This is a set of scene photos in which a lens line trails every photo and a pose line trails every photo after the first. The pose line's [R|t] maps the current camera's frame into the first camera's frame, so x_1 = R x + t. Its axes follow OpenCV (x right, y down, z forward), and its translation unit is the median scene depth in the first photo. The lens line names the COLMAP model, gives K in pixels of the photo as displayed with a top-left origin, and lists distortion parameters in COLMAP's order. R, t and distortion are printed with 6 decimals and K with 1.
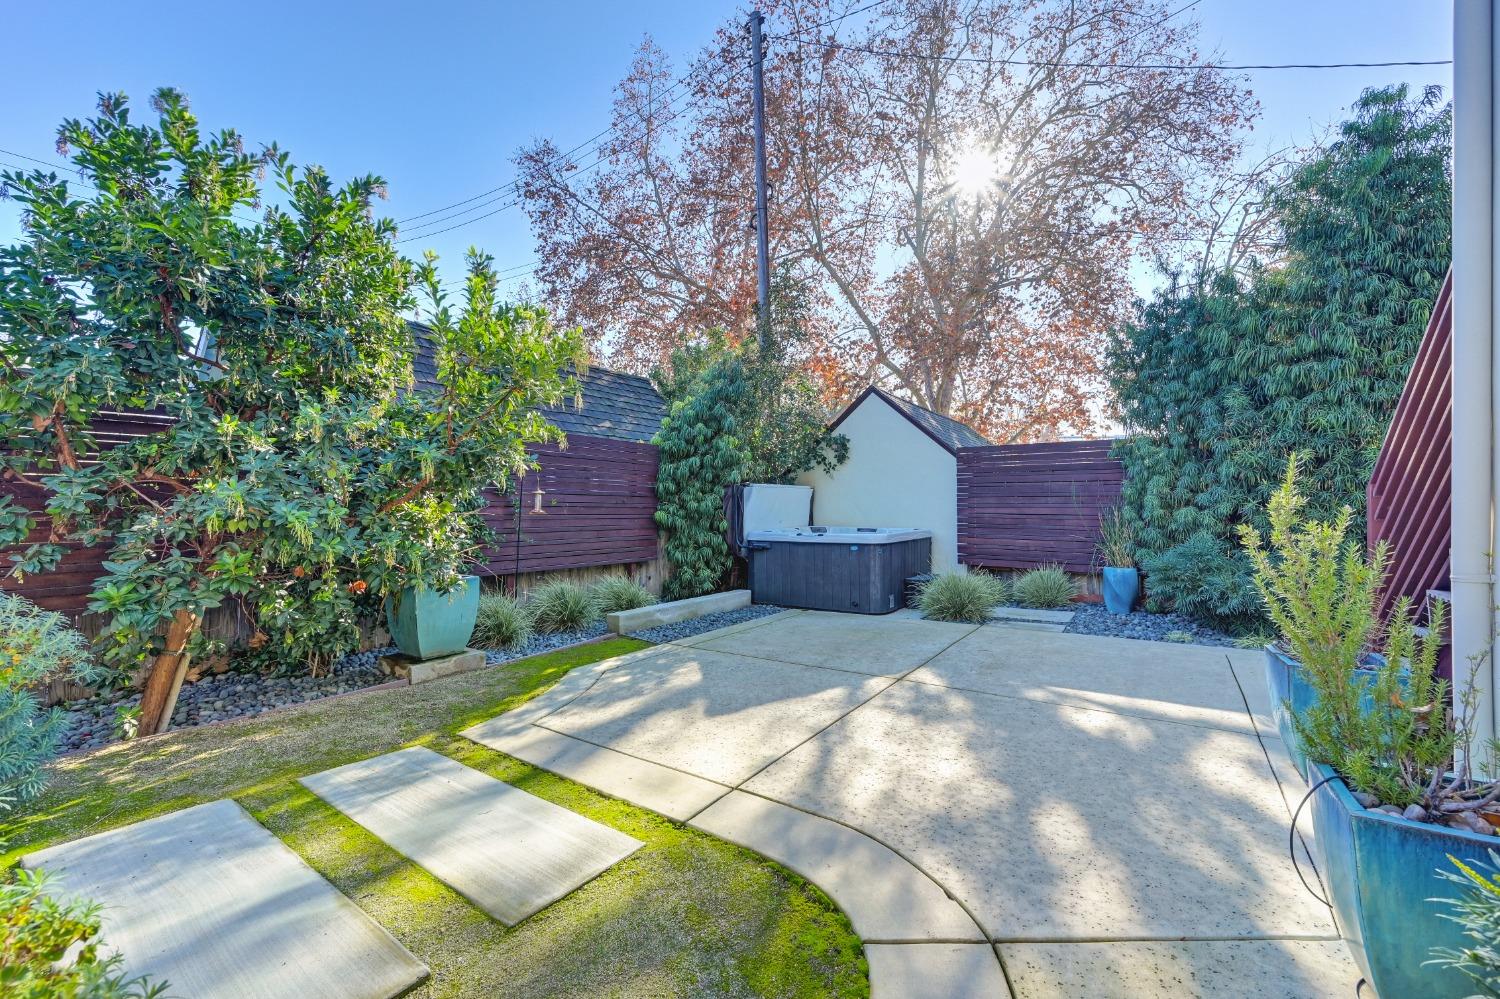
lens RADIAL K [[589.0, 0, 752.3], [0, 589.0, 500.4], [0, 0, 1]] dist [-0.000700, 0.000372]
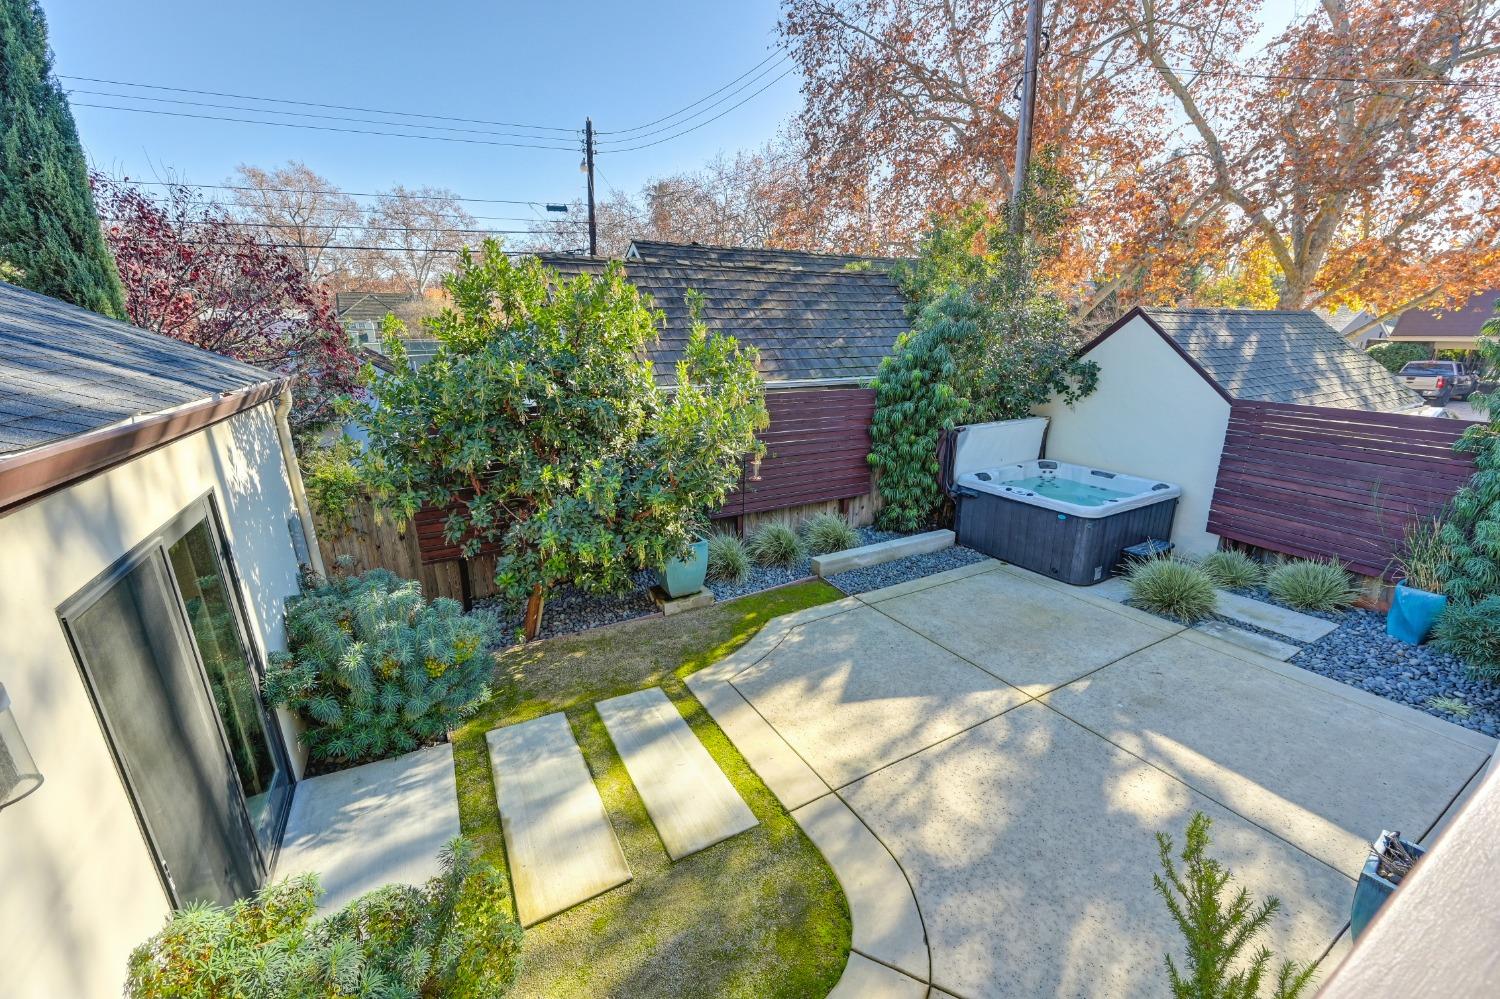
lens RADIAL K [[589.0, 0, 752.3], [0, 589.0, 500.4], [0, 0, 1]] dist [-0.000700, 0.000372]
pose [[0.900692, 0.114594, -0.419073, 0.104682], [0.009186, 0.959349, 0.282073, -0.200437], [0.434361, -0.257910, 0.863025, -0.049022]]
